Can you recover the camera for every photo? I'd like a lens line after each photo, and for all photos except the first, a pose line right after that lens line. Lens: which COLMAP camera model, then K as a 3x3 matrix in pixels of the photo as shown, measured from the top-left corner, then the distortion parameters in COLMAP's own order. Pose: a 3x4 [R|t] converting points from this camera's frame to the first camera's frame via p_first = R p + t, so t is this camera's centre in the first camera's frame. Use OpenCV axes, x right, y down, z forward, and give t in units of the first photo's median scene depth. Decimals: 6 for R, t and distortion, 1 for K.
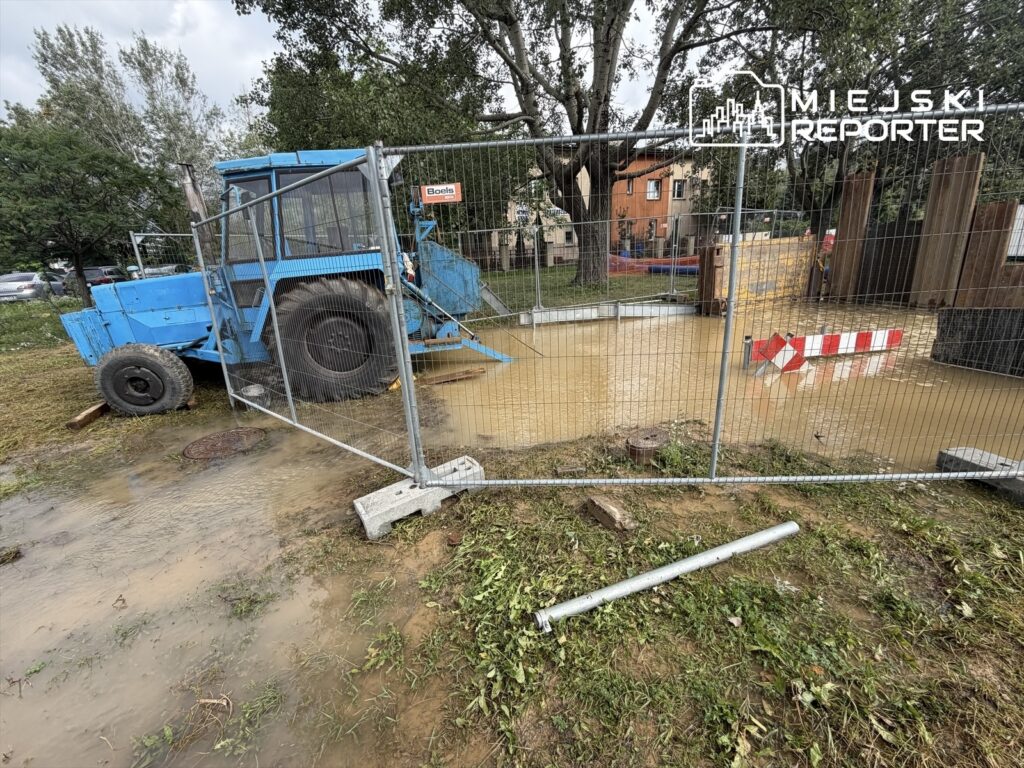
lens RADIAL K [[411.9, 0, 512.2], [0, 411.9, 381.0], [0, 0, 1]] dist [-0.001008, 0.000887]
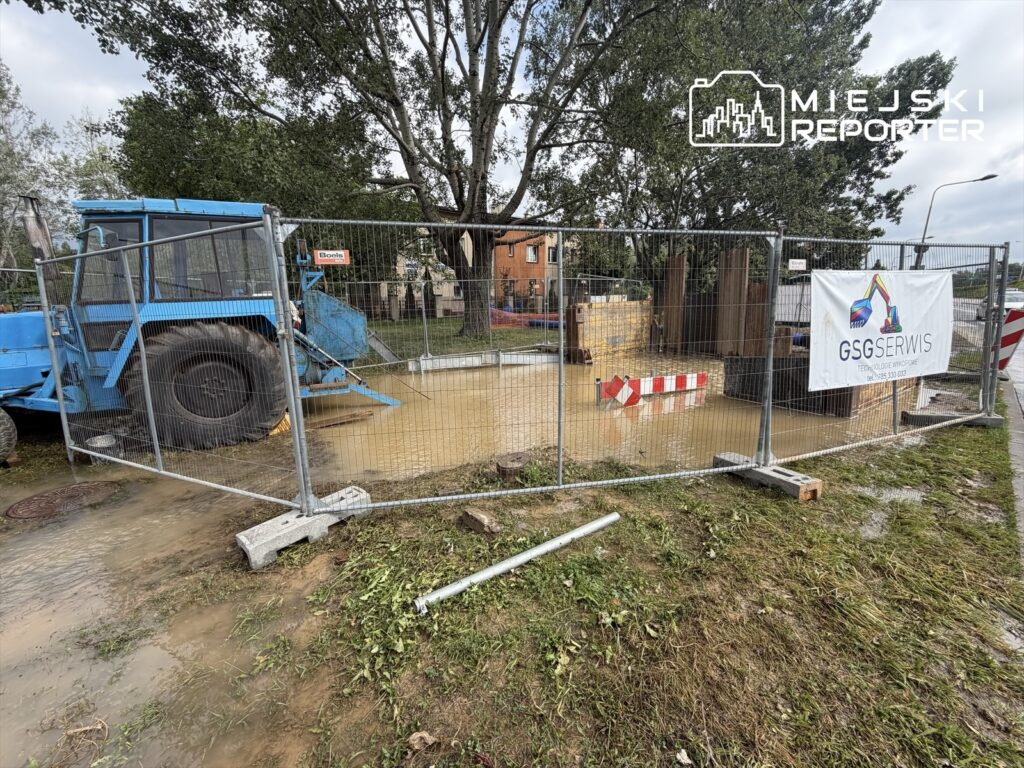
lens RADIAL K [[411.9, 0, 513.3], [0, 411.9, 383.4], [0, 0, 1]] dist [-0.001008, 0.000887]
pose [[0.966375, -0.008841, 0.256986, 0.014118], [0.038009, 0.993342, -0.108752, 0.033067], [-0.254314, 0.114863, 0.960276, -0.128398]]
